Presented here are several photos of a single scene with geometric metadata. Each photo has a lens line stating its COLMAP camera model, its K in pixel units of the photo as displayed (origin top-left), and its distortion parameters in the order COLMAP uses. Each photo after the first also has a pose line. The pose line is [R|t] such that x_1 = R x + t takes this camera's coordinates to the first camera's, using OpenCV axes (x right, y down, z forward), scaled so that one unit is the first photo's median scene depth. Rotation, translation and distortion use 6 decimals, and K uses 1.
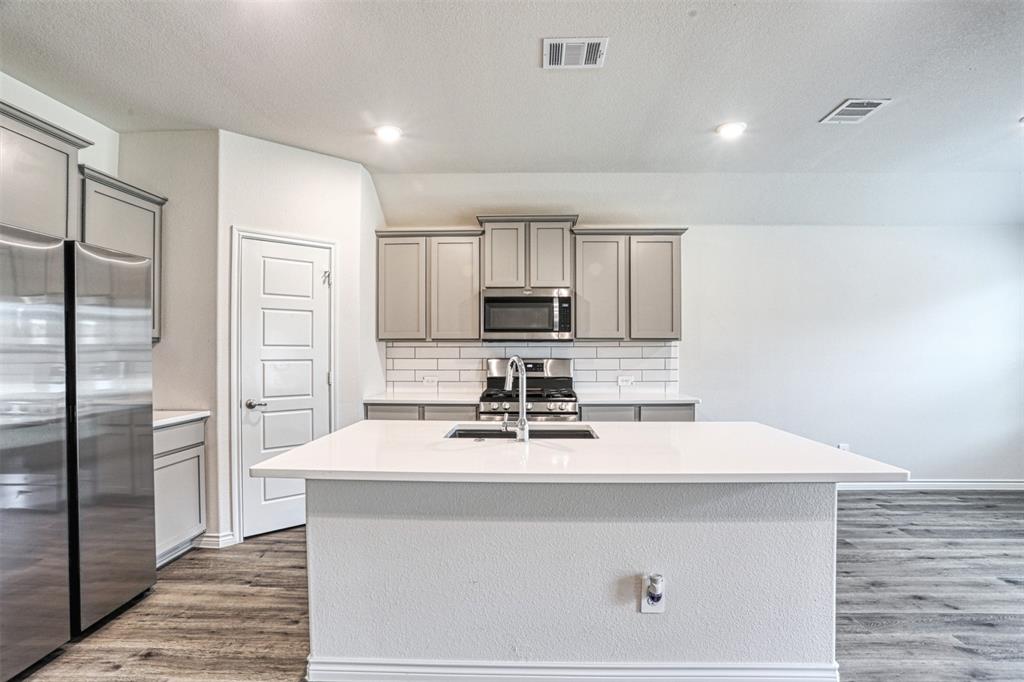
lens RADIAL K [[498.4, 0, 537.8], [0, 498.4, 347.5], [0, 0, 1]] dist [-0.051384, 0.013680]
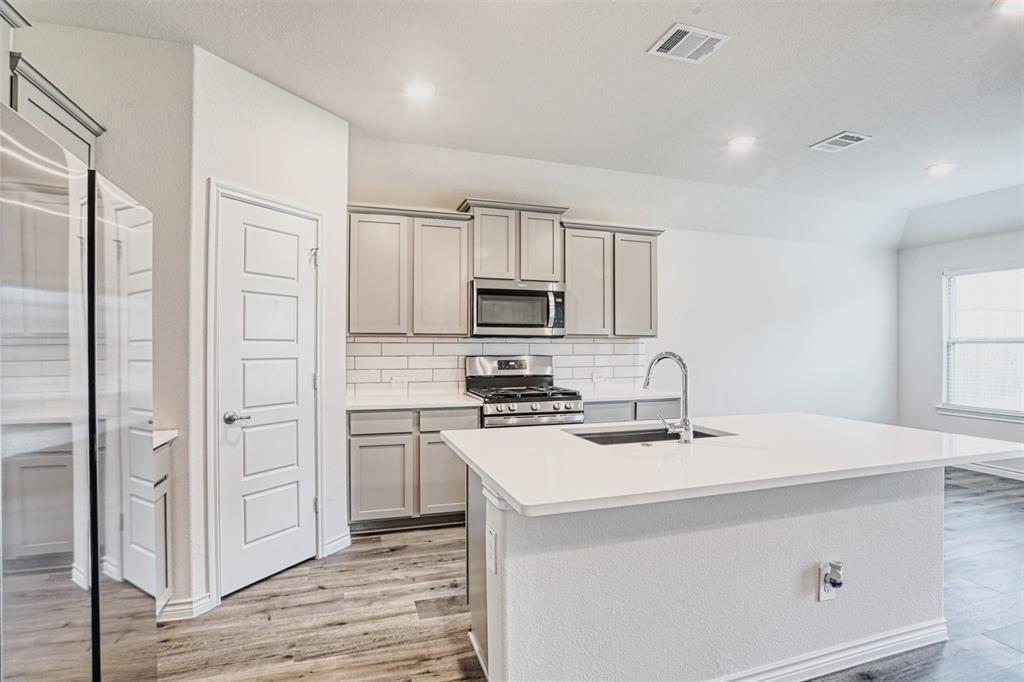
lens RADIAL K [[498.4, 0, 520.5], [0, 498.4, 339.7], [0, 0, 1]] dist [-0.051384, 0.013680]
pose [[0.942534, 0.005749, 0.334060, -0.376236], [-0.002433, 0.999944, -0.010344, 0.002381], [-0.334100, 0.008937, 0.942495, 0.129510]]
